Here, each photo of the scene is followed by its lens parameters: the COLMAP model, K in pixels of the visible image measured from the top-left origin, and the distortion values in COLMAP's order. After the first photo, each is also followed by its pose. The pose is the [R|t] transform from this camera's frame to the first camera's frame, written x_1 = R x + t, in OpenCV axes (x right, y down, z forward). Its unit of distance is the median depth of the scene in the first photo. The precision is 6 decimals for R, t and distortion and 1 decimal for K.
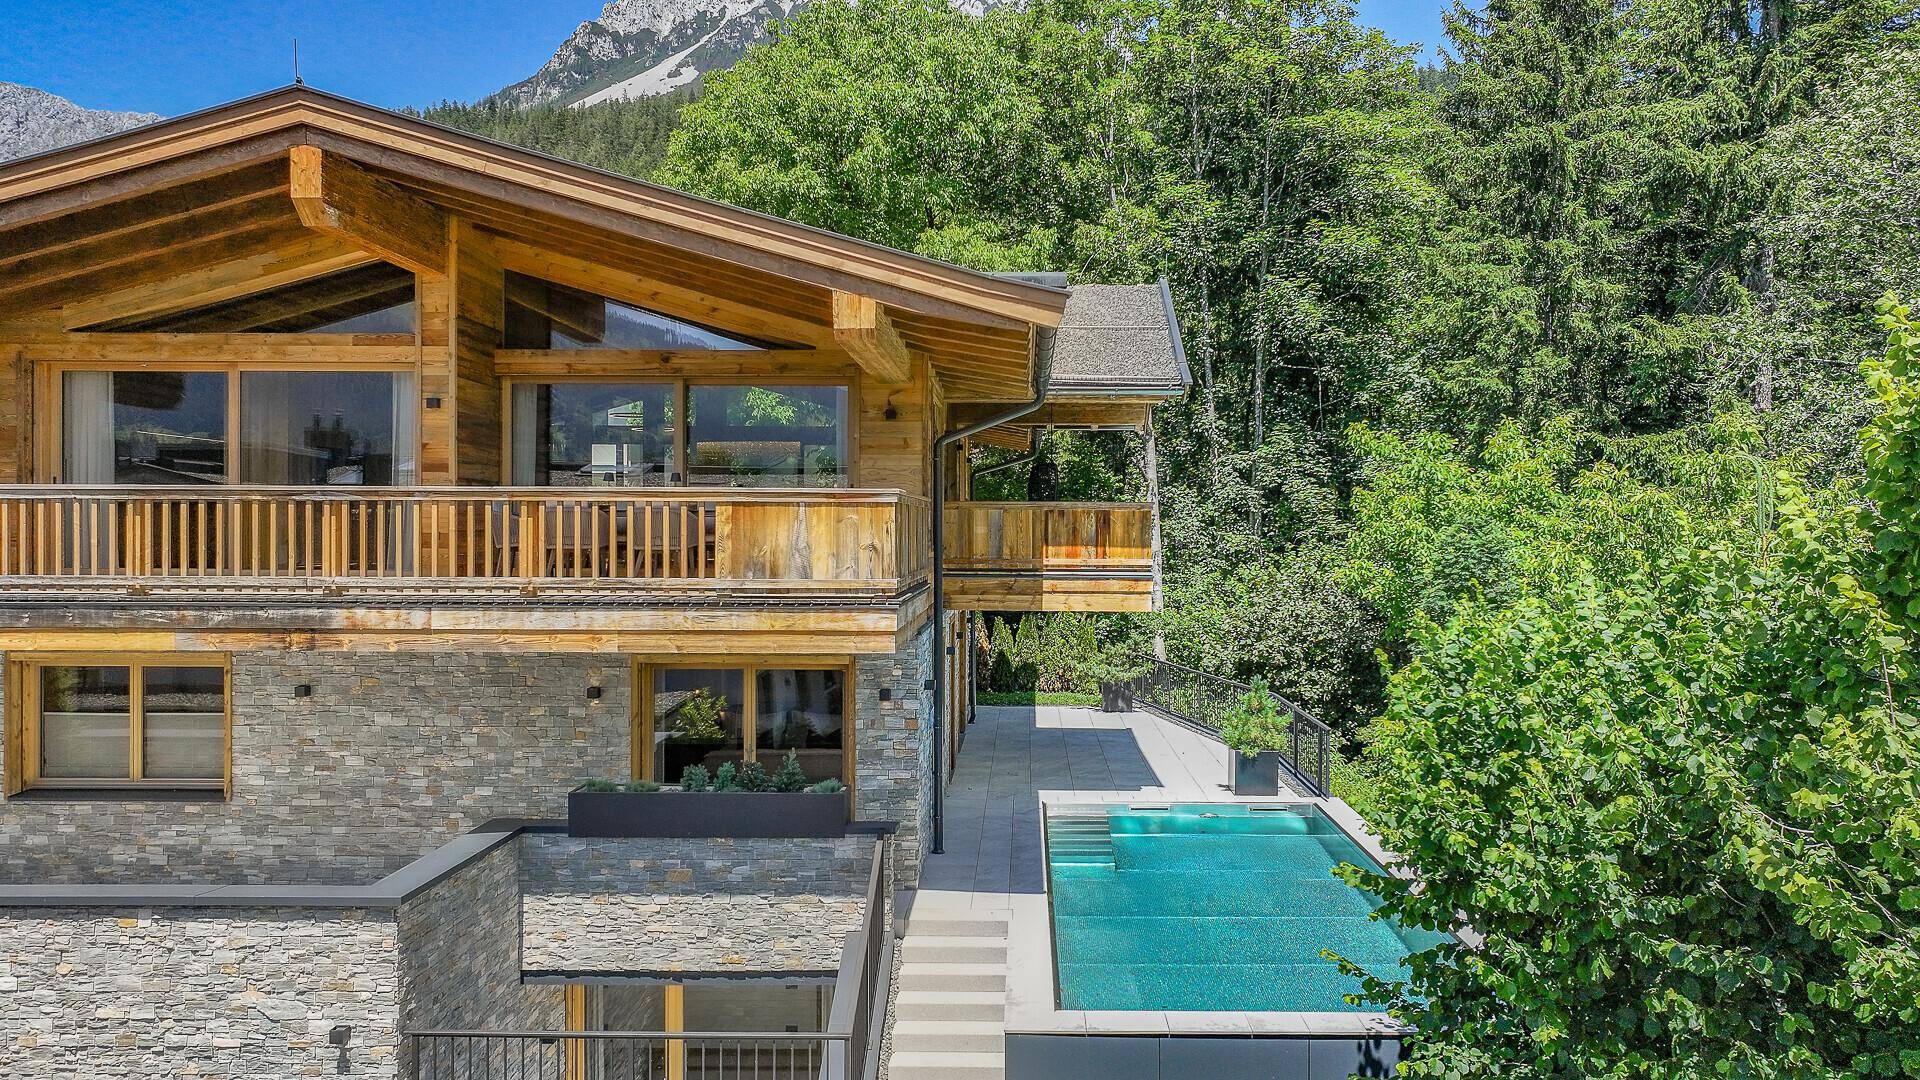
lens RADIAL K [[1204.3, 0, 906.0], [0, 1204.3, 540.5], [0, 0, 1]] dist [-0.019841, 0.024967]
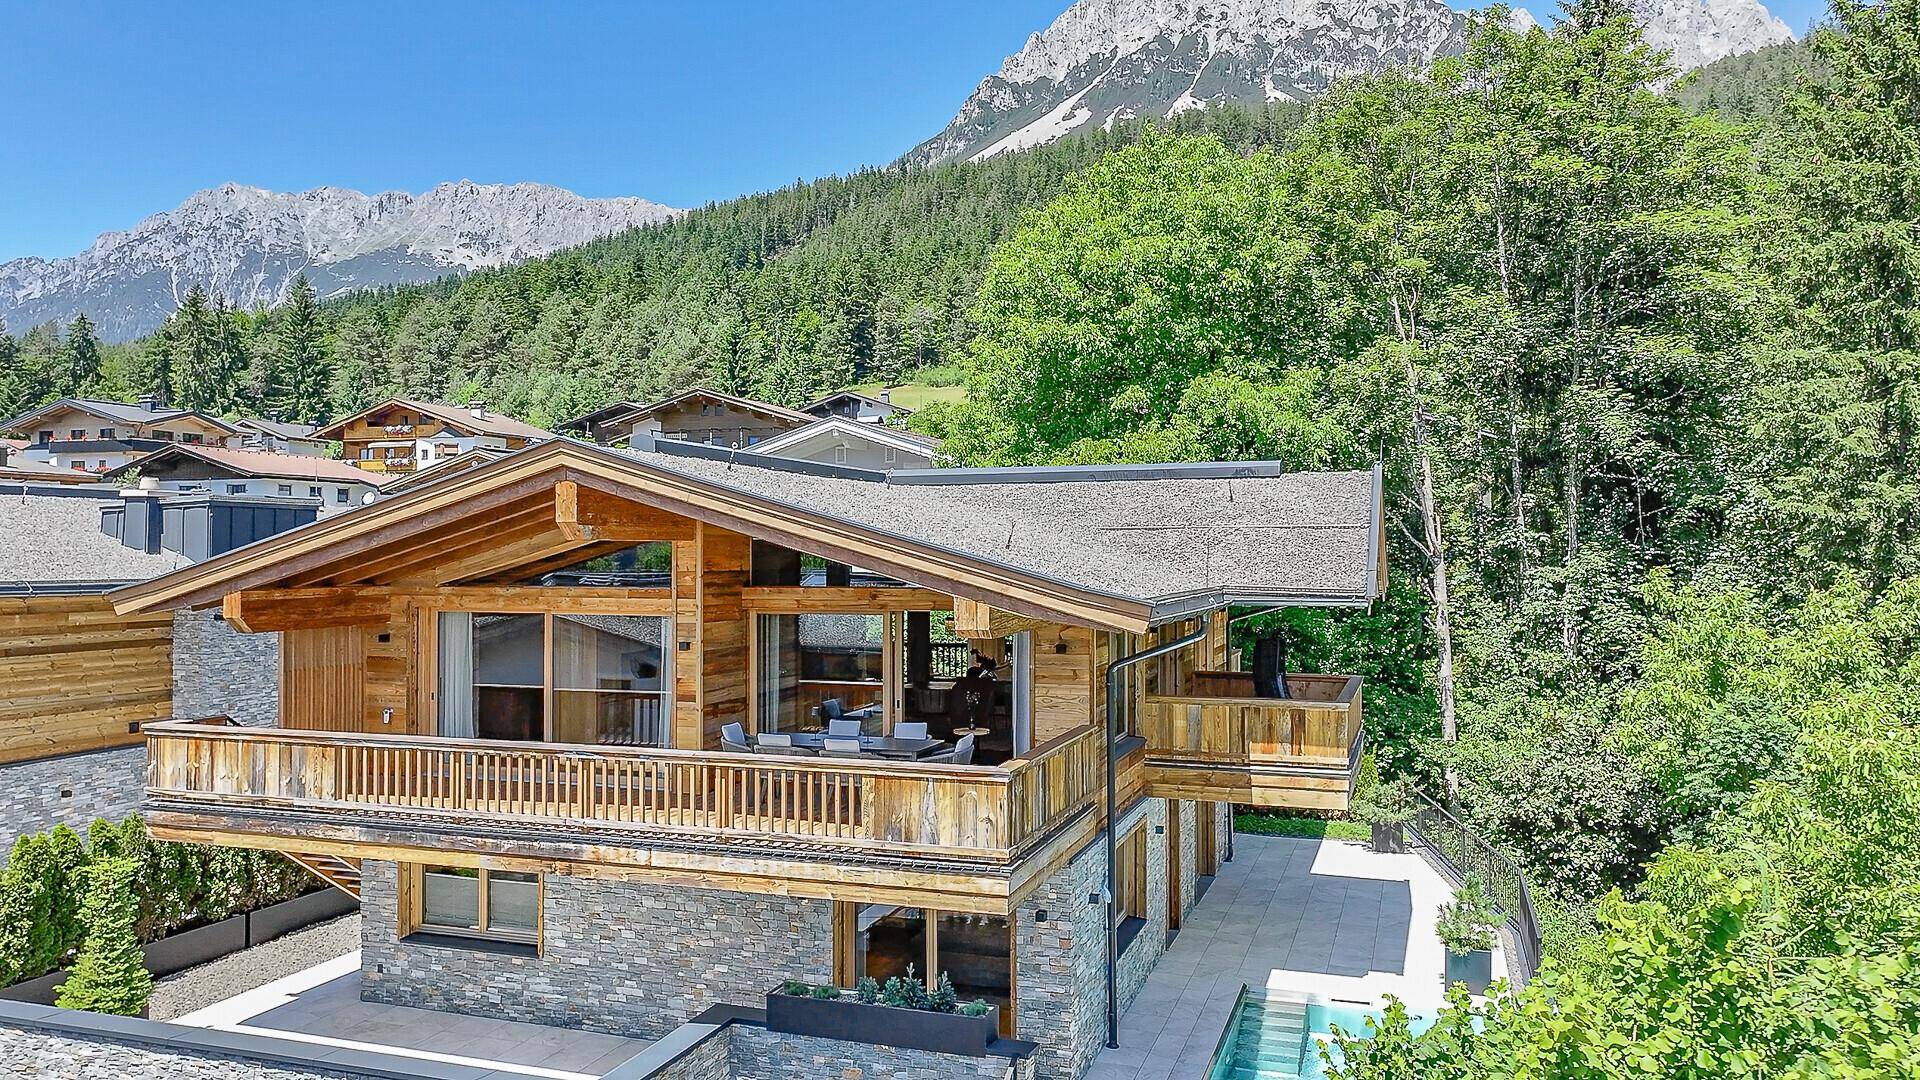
lens RADIAL K [[1162.7, 0, 960.0], [0, 1162.7, 540.0], [0, 0, 1]] dist [0.007435, 0.001320]
pose [[0.958973, -0.013524, -0.283175, 0.216685], [0.008694, 0.999795, -0.018308, -0.198379], [0.283364, 0.015095, 0.958894, -0.066828]]
